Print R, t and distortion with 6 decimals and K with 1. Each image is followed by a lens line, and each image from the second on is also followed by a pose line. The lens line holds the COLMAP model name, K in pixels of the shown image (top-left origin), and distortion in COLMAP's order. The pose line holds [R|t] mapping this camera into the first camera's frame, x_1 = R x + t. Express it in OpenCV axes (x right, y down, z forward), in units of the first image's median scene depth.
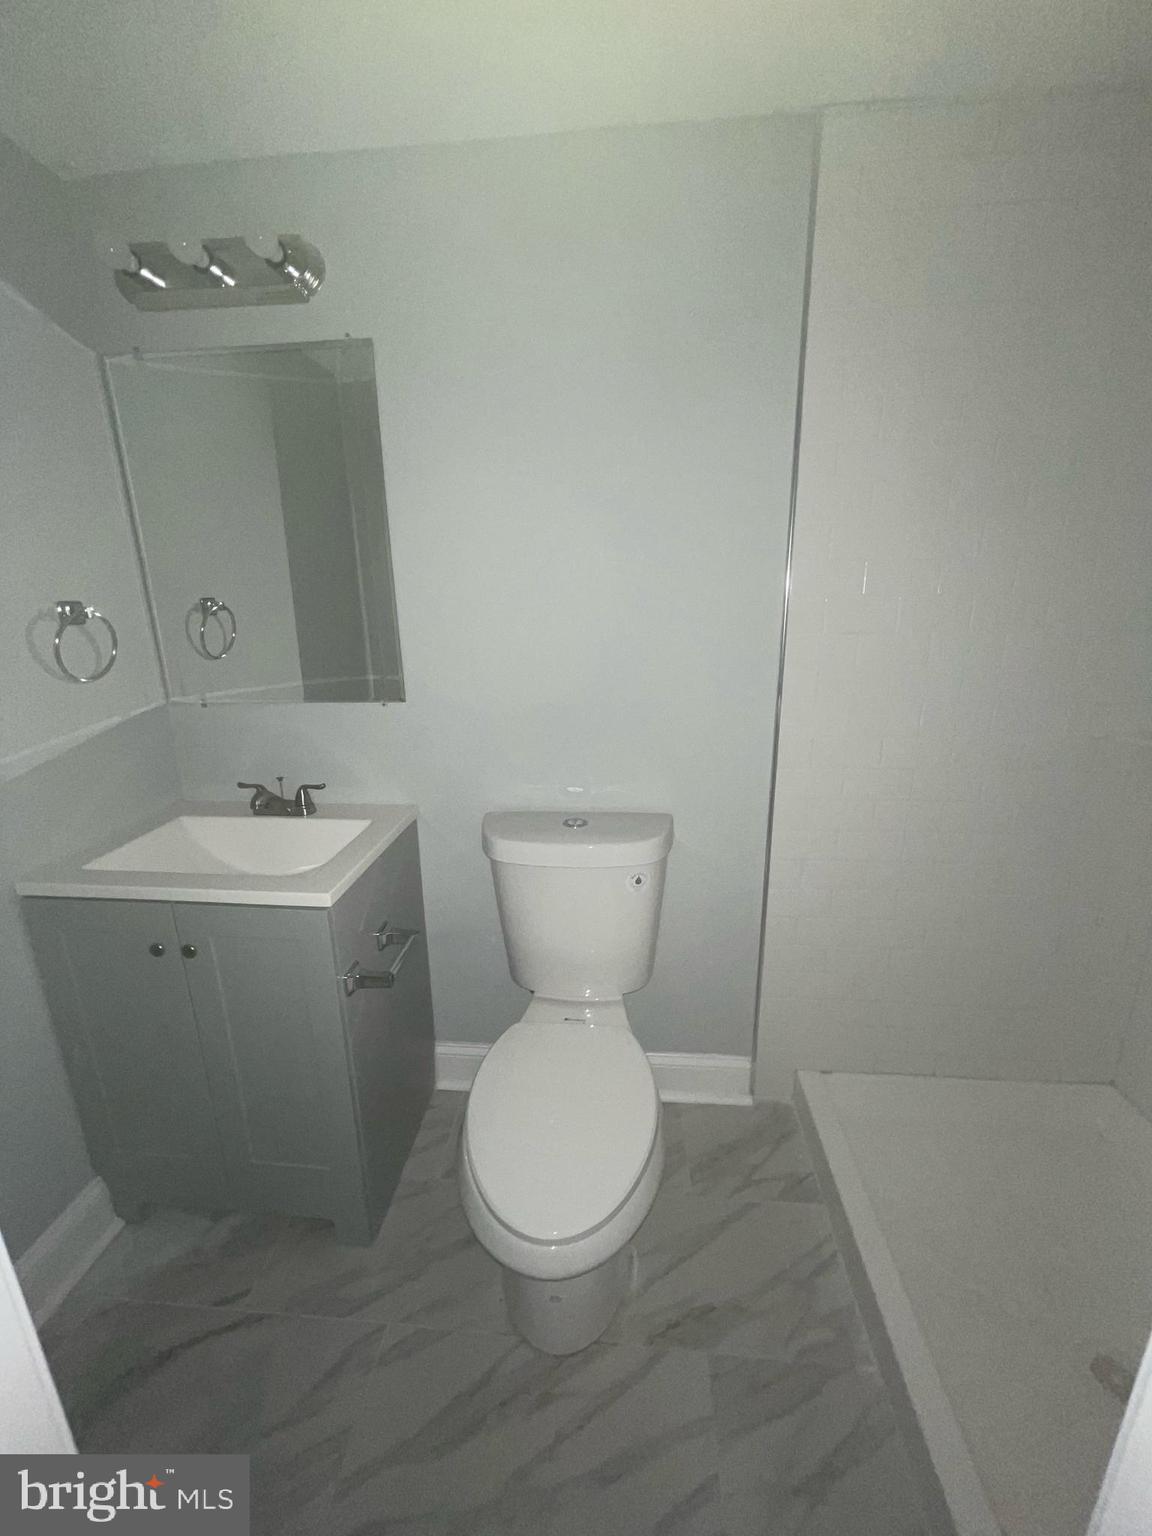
lens RADIAL K [[622.8, 0, 571.5], [0, 622.8, 763.5], [0, 0, 1]] dist [-0.005309, -0.000159]
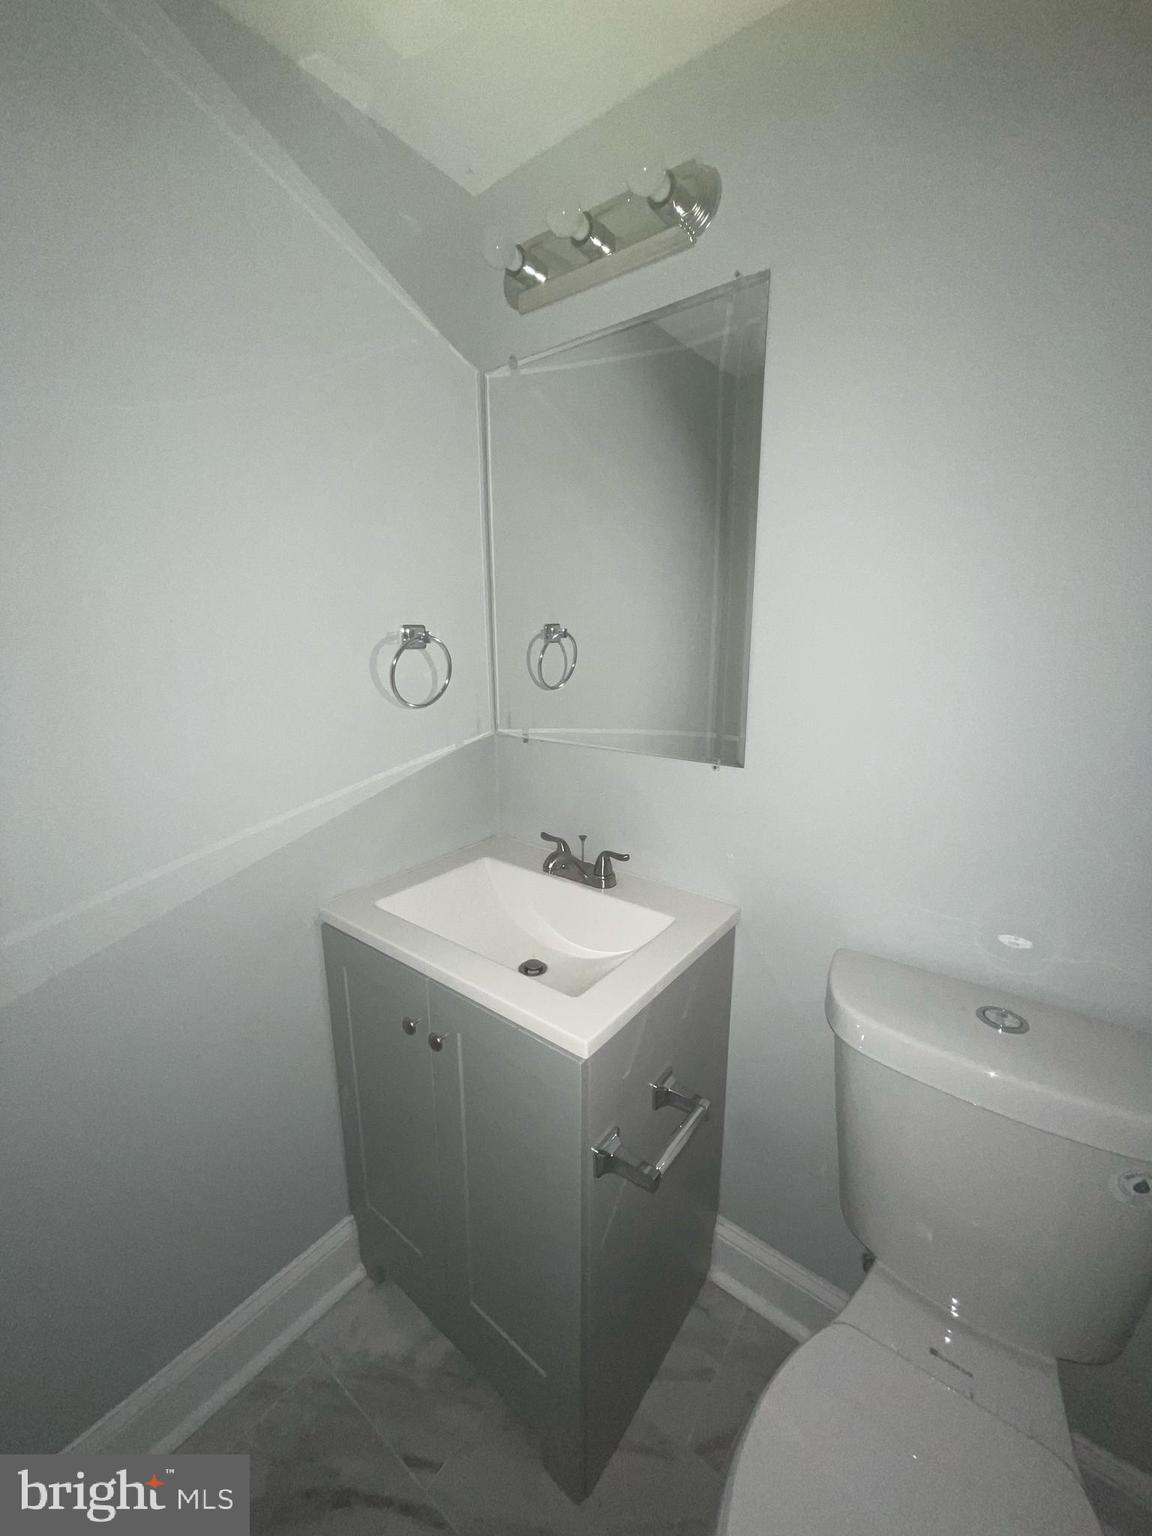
lens RADIAL K [[622.8, 0, 571.5], [0, 622.8, 763.5], [0, 0, 1]] dist [-0.005309, -0.000159]
pose [[0.841480, 0.128825, -0.524705, -0.055224], [-0.152702, 0.988270, -0.002254, -0.071848], [0.518259, 0.082020, 0.851281, 0.275483]]
